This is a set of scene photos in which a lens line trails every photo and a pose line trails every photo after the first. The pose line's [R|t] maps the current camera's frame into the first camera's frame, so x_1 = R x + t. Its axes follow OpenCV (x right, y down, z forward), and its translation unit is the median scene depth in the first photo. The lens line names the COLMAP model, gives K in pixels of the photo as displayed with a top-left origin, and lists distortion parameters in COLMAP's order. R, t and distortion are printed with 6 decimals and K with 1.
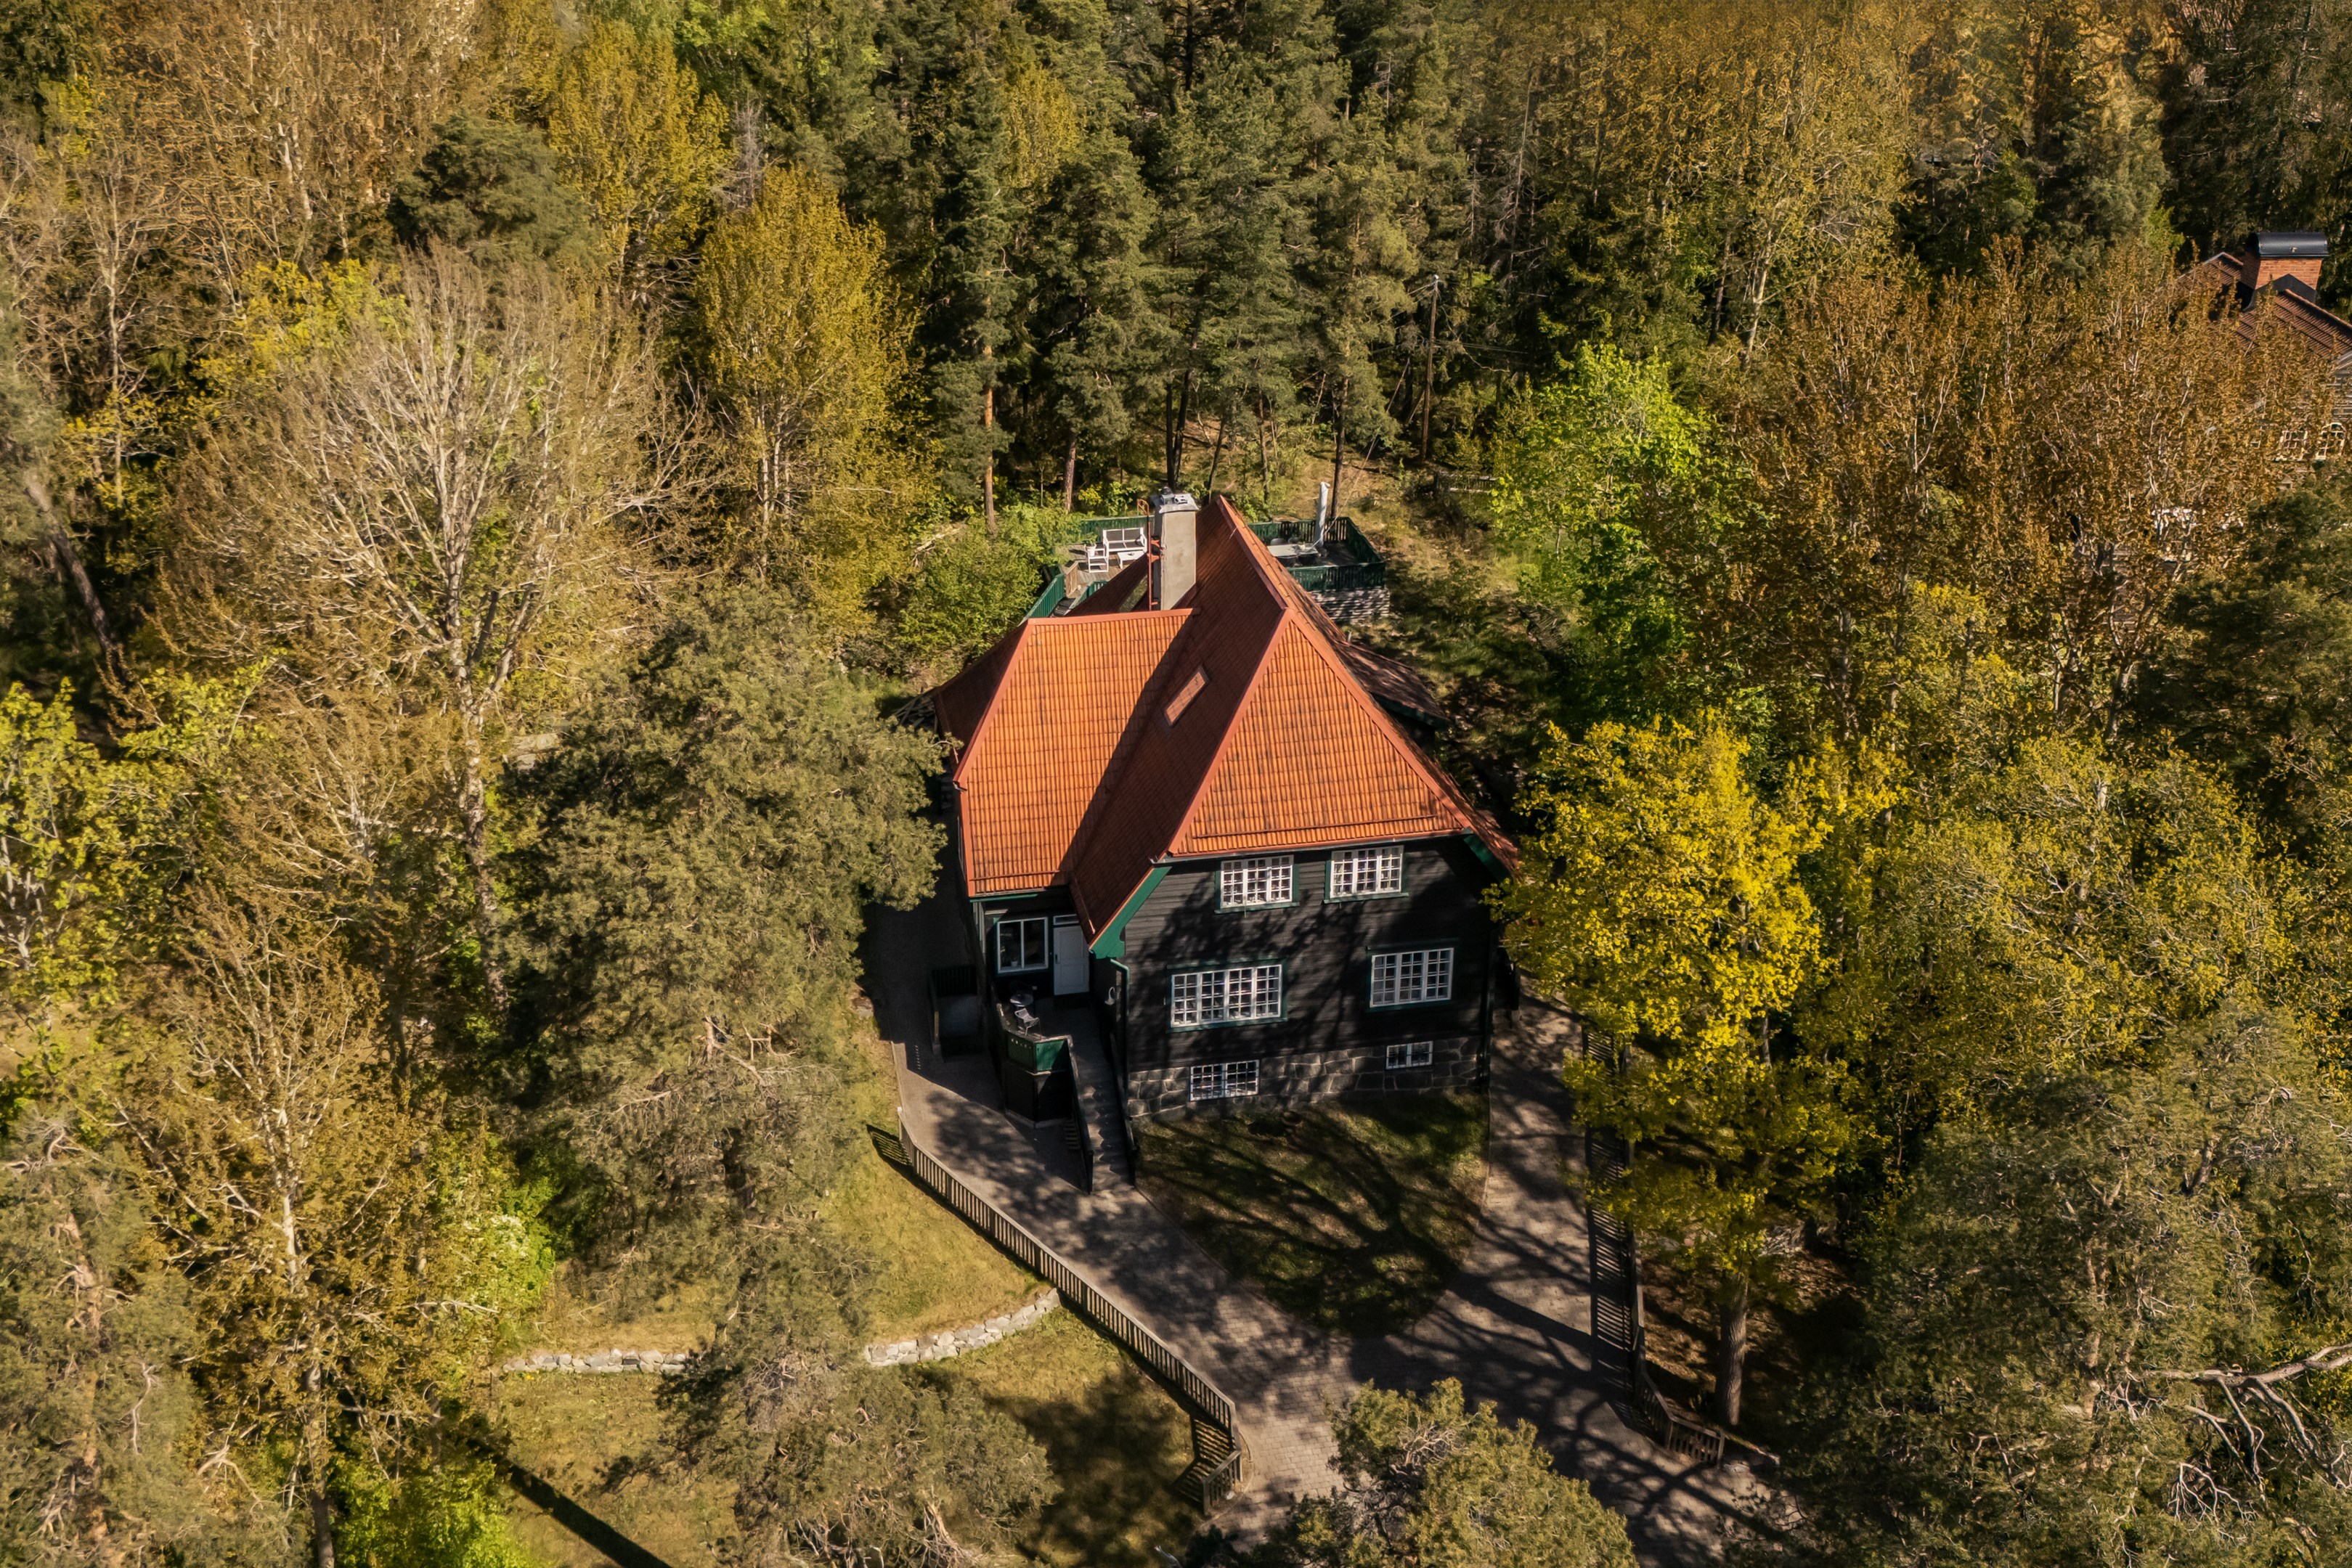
lens RADIAL K [[1581.8, 0, 1232.2], [0, 1581.8, 782.5], [0, 0, 1]] dist [0.004172, -0.000995]
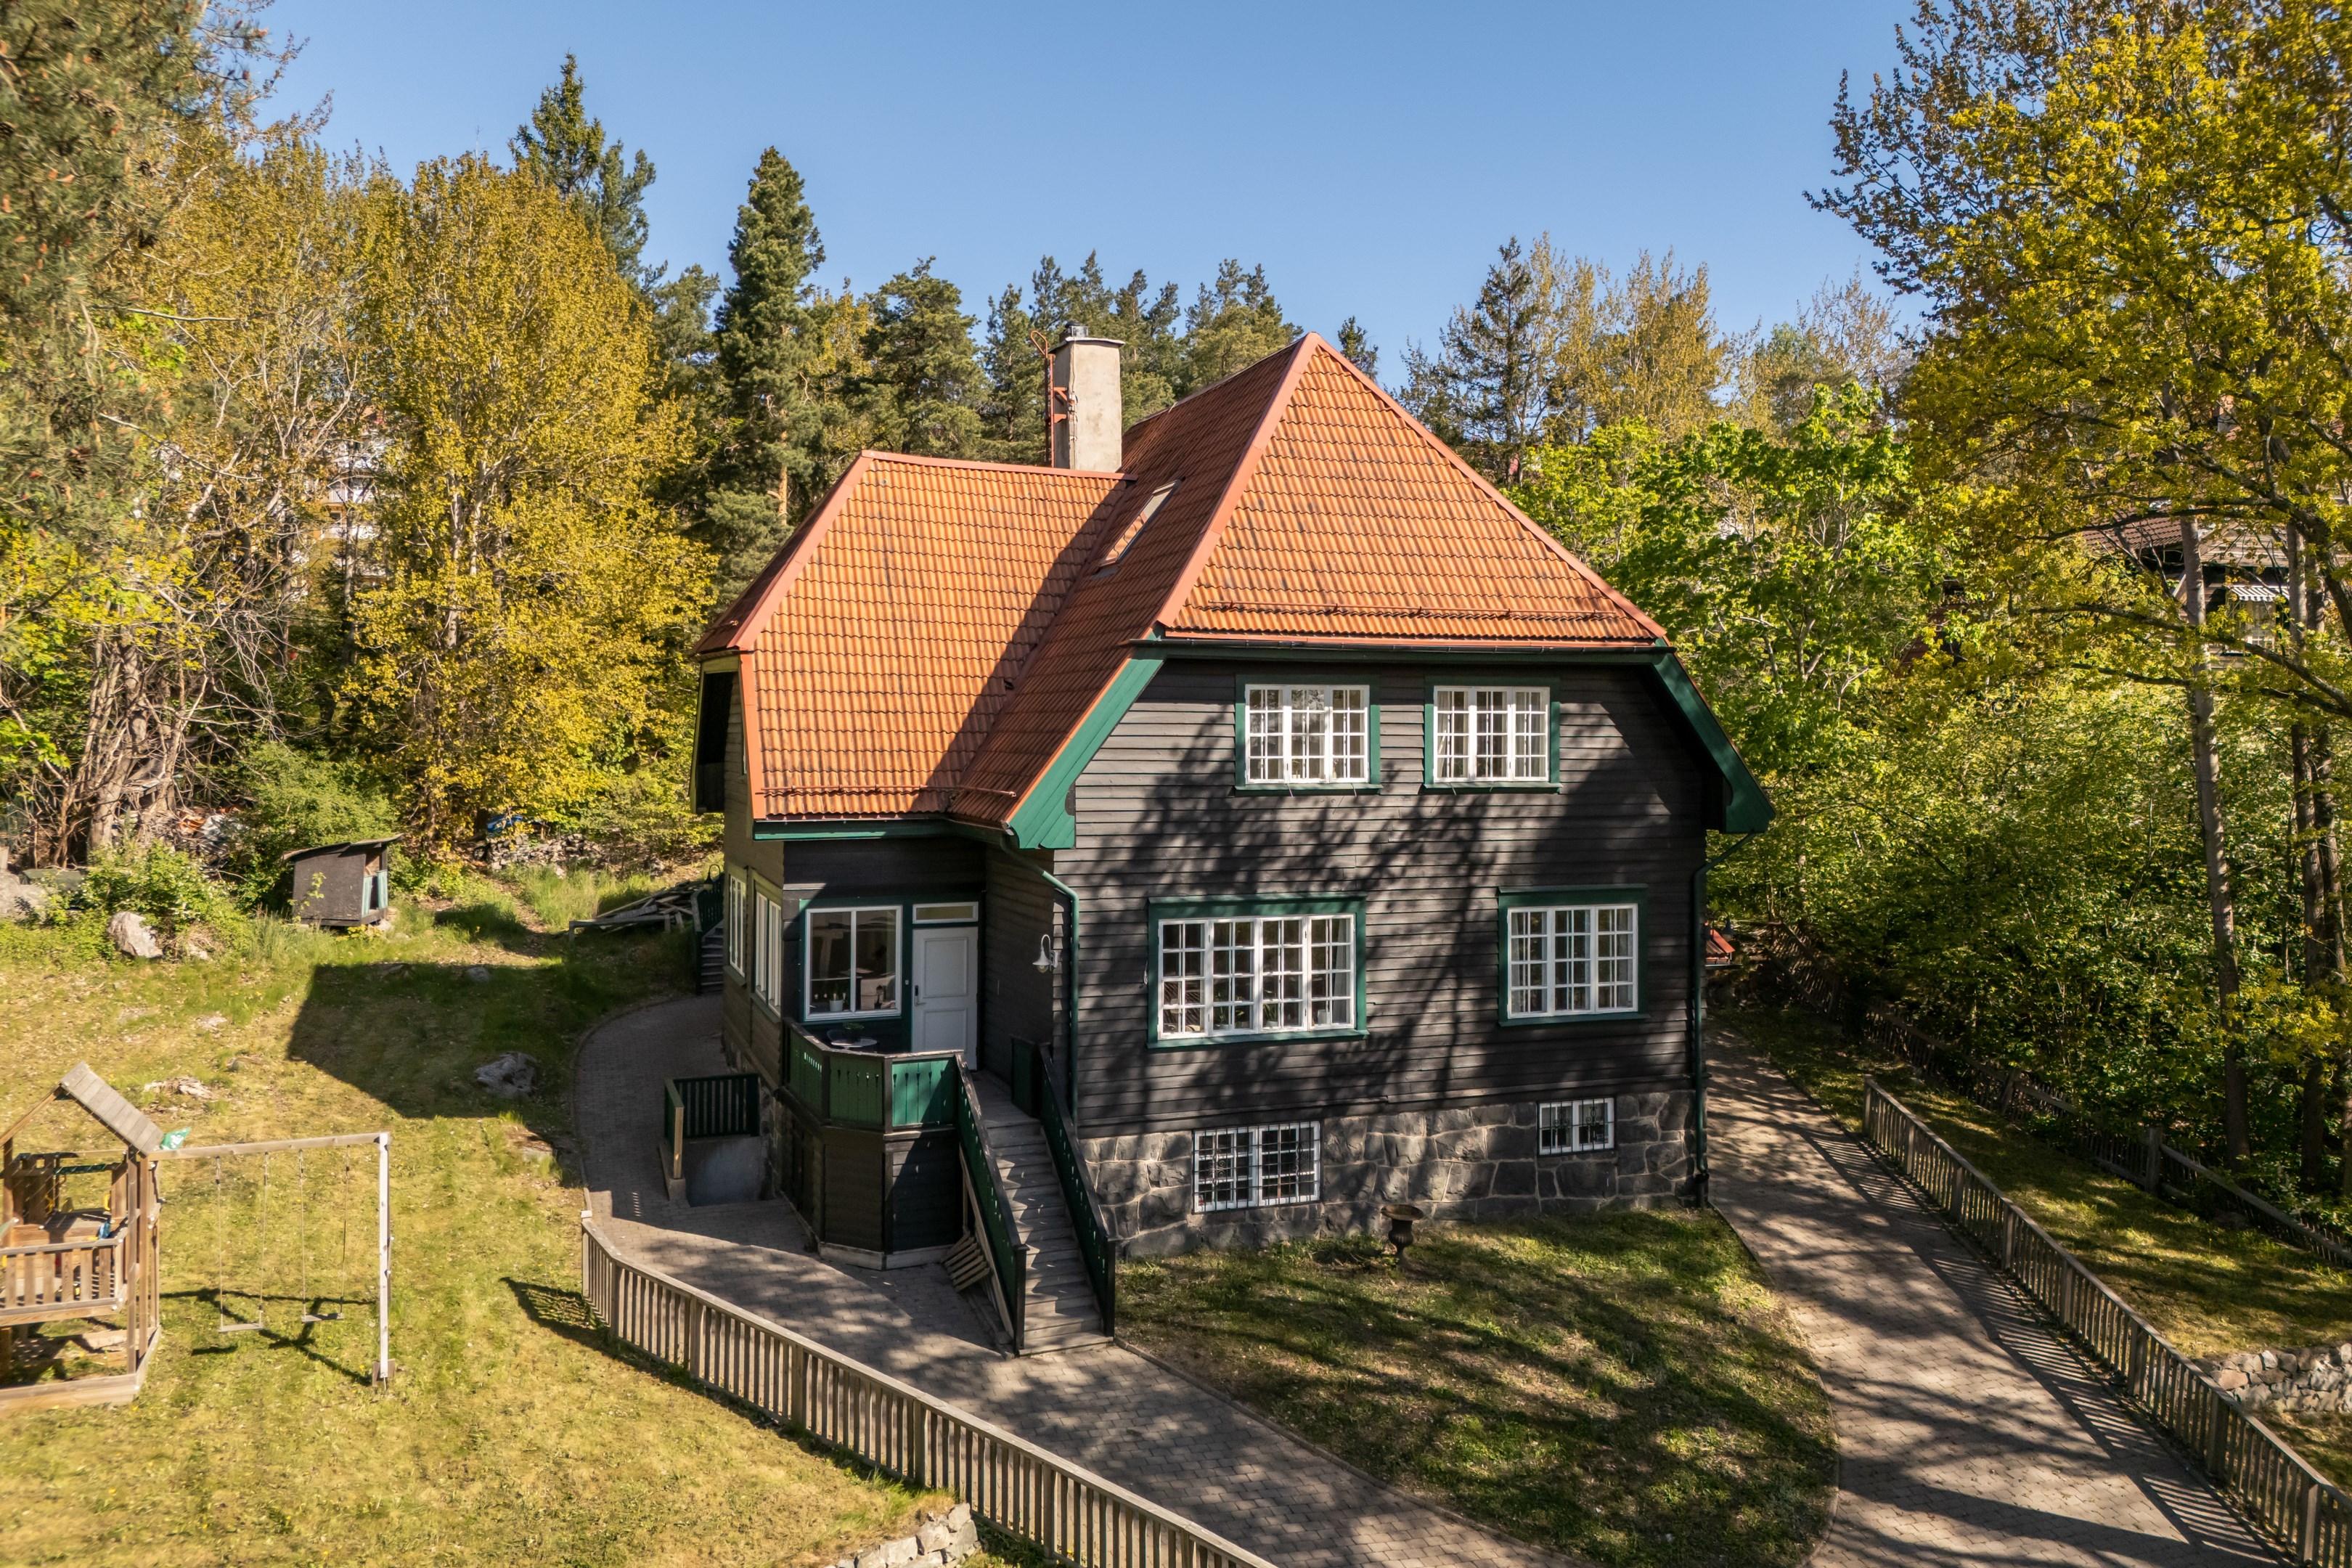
lens RADIAL K [[1582.0, 0, 1232.2], [0, 1582.0, 782.5], [0, 0, 1]] dist [0.004172, -0.000995]
pose [[0.989176, -0.025952, 0.144418, -0.085971], [0.075881, 0.932881, -0.352102, 0.259176], [-0.125587, 0.359249, 0.924753, 0.493768]]
